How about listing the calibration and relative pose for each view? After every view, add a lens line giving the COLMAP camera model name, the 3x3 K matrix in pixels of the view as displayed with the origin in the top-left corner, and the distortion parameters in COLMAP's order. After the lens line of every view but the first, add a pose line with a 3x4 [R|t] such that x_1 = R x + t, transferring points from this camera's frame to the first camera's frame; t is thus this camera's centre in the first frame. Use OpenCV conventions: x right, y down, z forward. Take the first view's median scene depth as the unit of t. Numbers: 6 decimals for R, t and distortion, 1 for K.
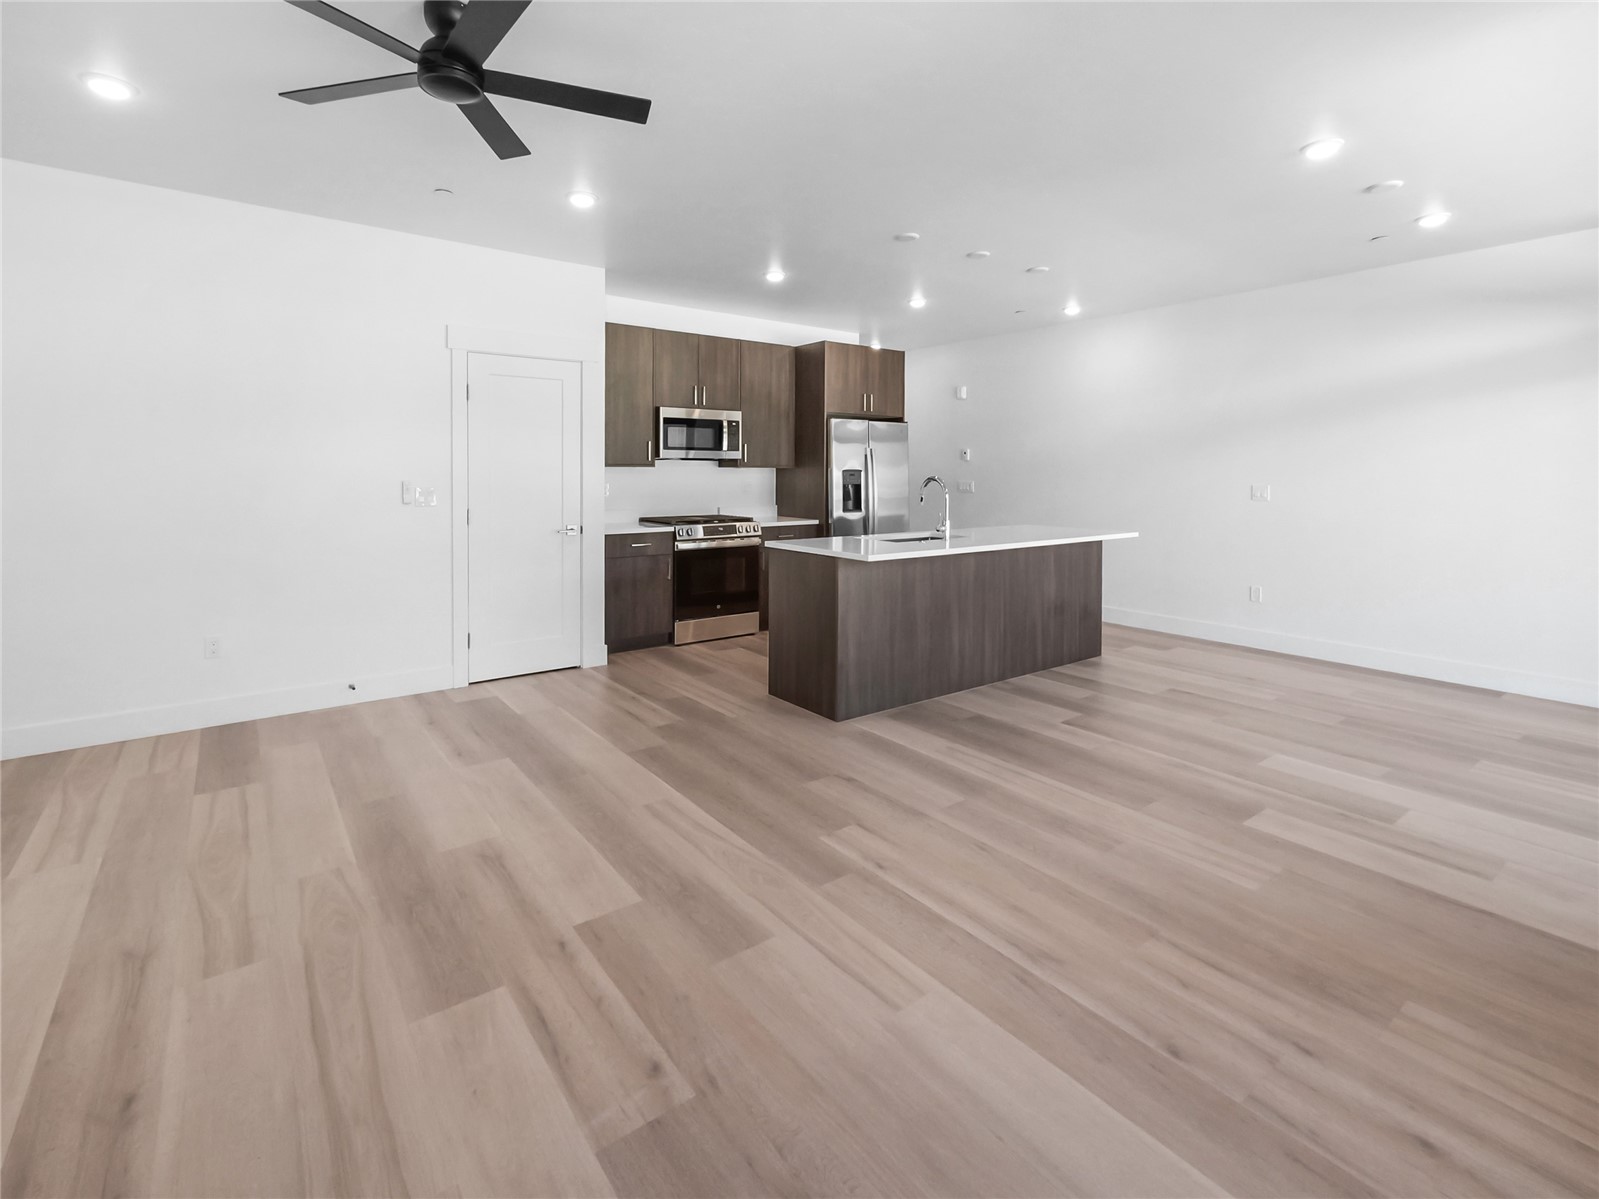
lens RADIAL K [[752.5, 0, 798.8], [0, 752.5, 567.9], [0, 0, 1]] dist [0.000531, 0.000215]
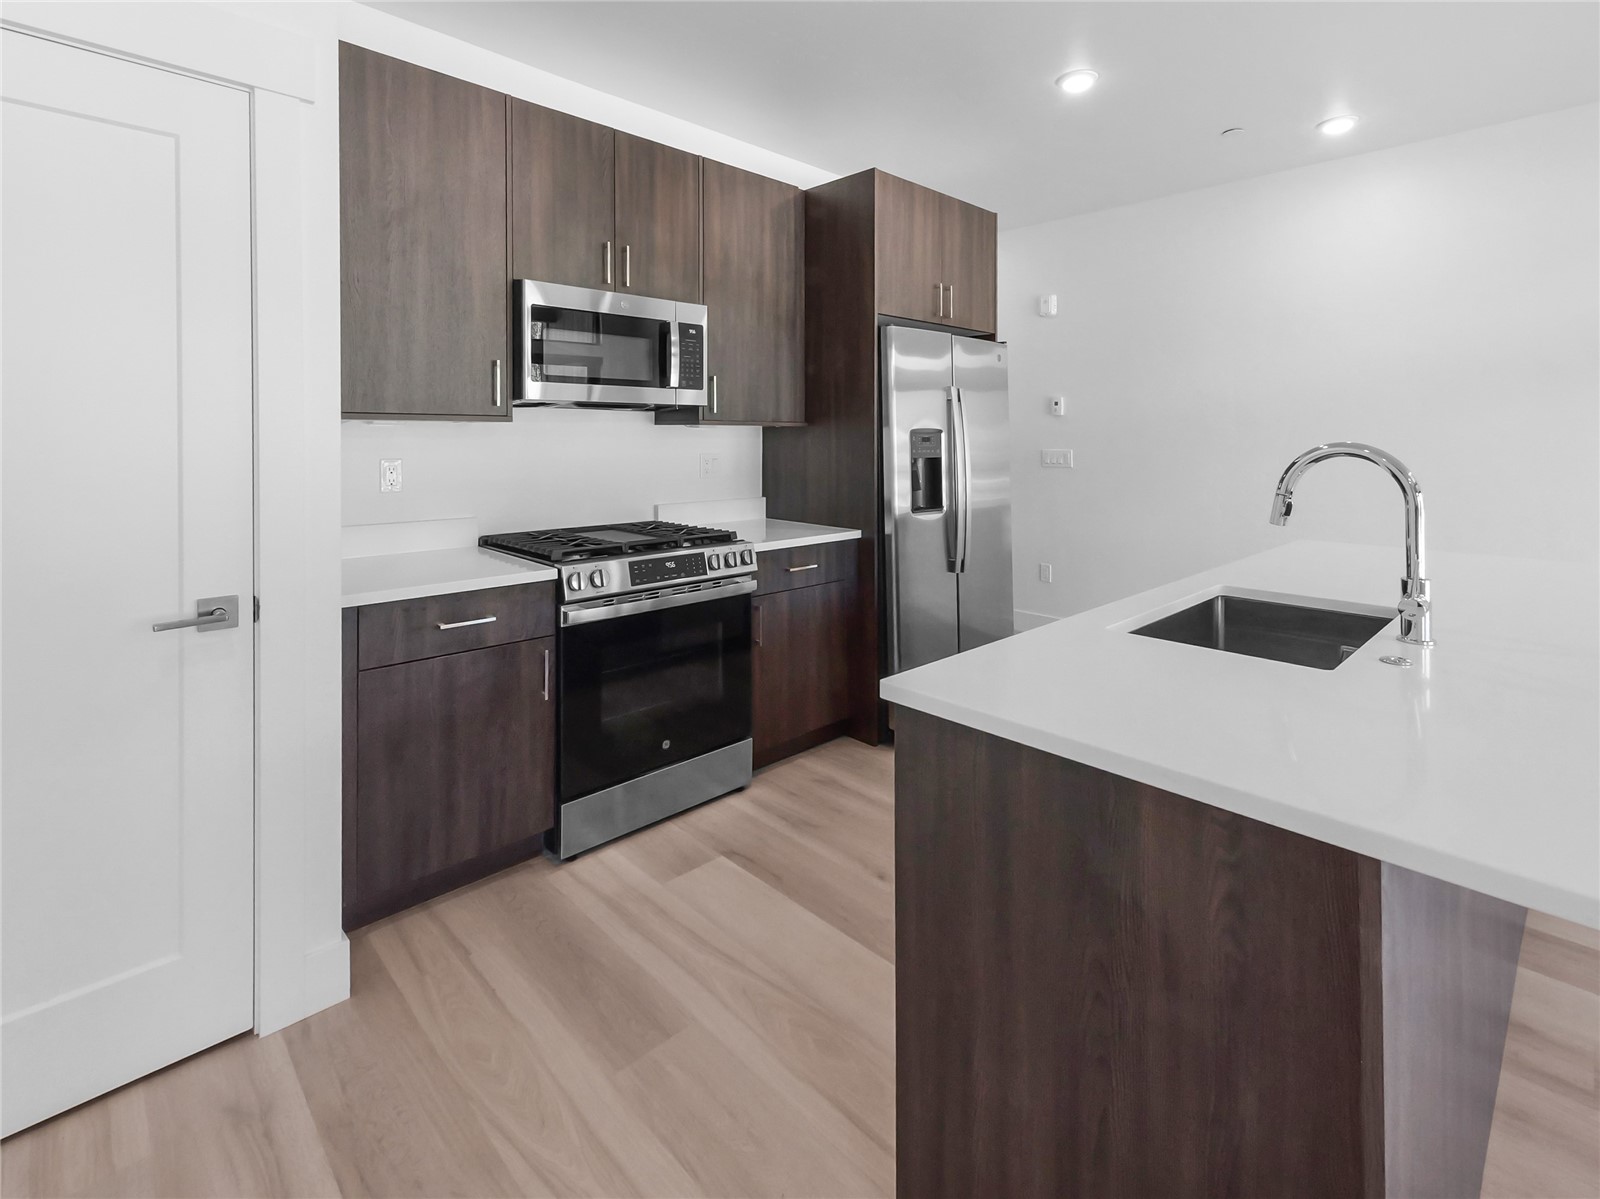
lens RADIAL K [[775.7, 0, 803.6], [0, 775.7, 504.7], [0, 0, 1]] dist [0.002412, 0.000472]
pose [[0.992664, -0.010982, 0.120408, -0.077480], [0.015466, 0.999219, -0.036369, -0.066048], [-0.119914, 0.037965, 0.992058, 0.524481]]
